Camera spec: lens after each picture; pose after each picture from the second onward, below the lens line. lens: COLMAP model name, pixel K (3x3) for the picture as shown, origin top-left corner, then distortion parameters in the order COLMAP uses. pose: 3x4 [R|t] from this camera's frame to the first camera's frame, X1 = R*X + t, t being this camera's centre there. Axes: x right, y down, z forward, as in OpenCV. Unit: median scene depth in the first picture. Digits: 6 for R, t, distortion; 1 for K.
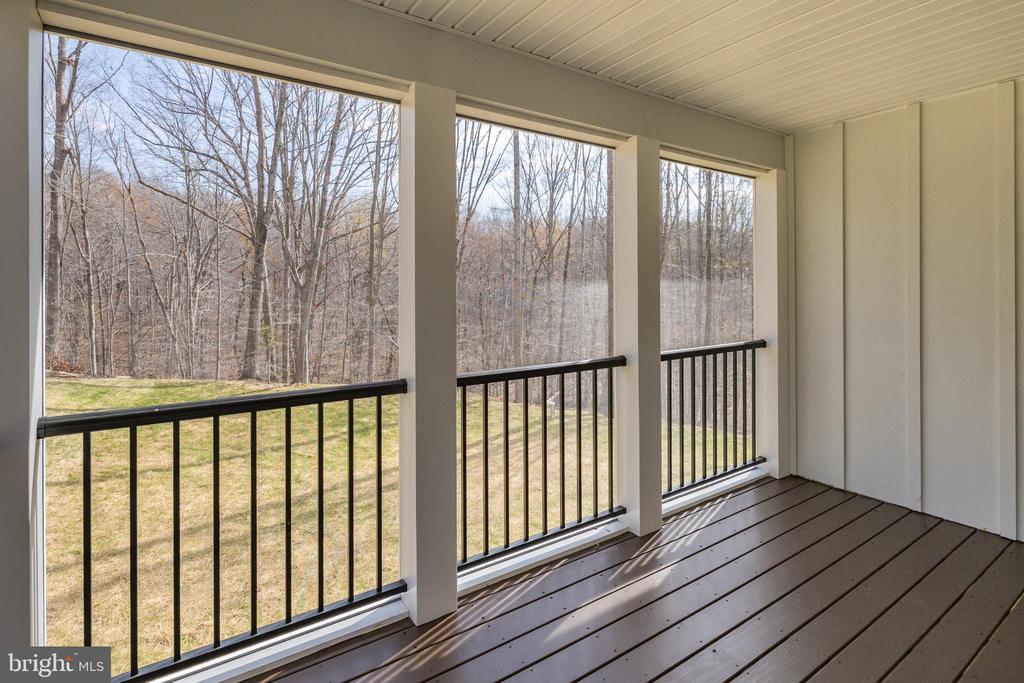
lens RADIAL K [[508.6, 0, 512.3], [0, 508.6, 289.2], [0, 0, 1]] dist [-0.000534, -0.000010]
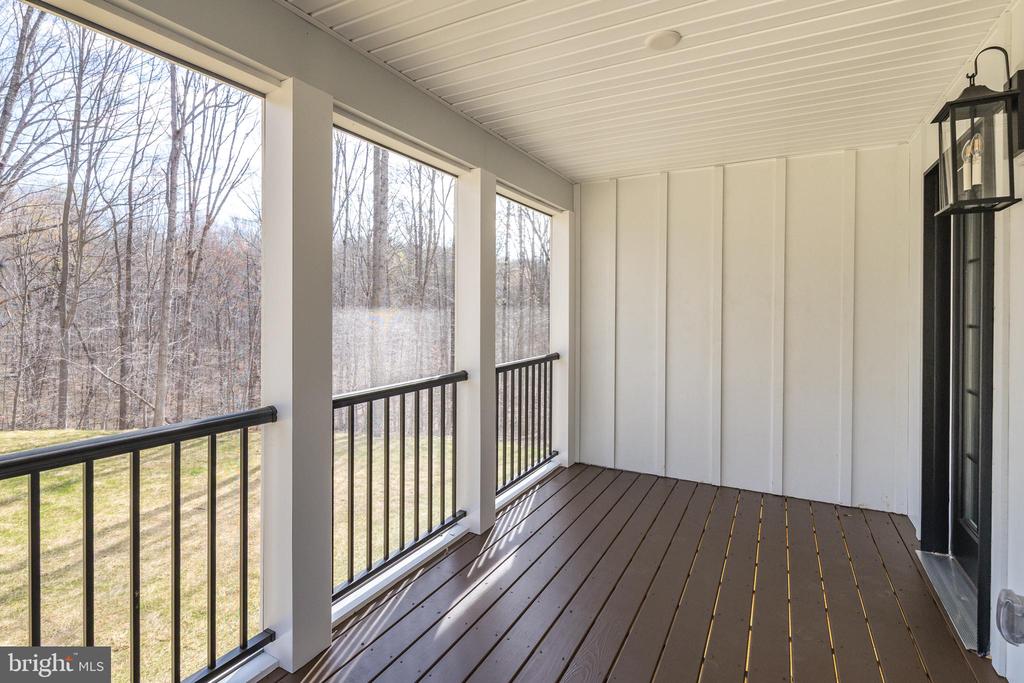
lens RADIAL K [[498.6, 0, 506.4], [0, 498.6, 313.9], [0, 0, 1]] dist [0.003766, -0.000142]
pose [[0.891157, 0.004534, 0.453673, -0.171775], [-0.008326, 0.999945, 0.006362, 0.002049], [-0.453619, -0.009447, 0.891146, 0.015804]]
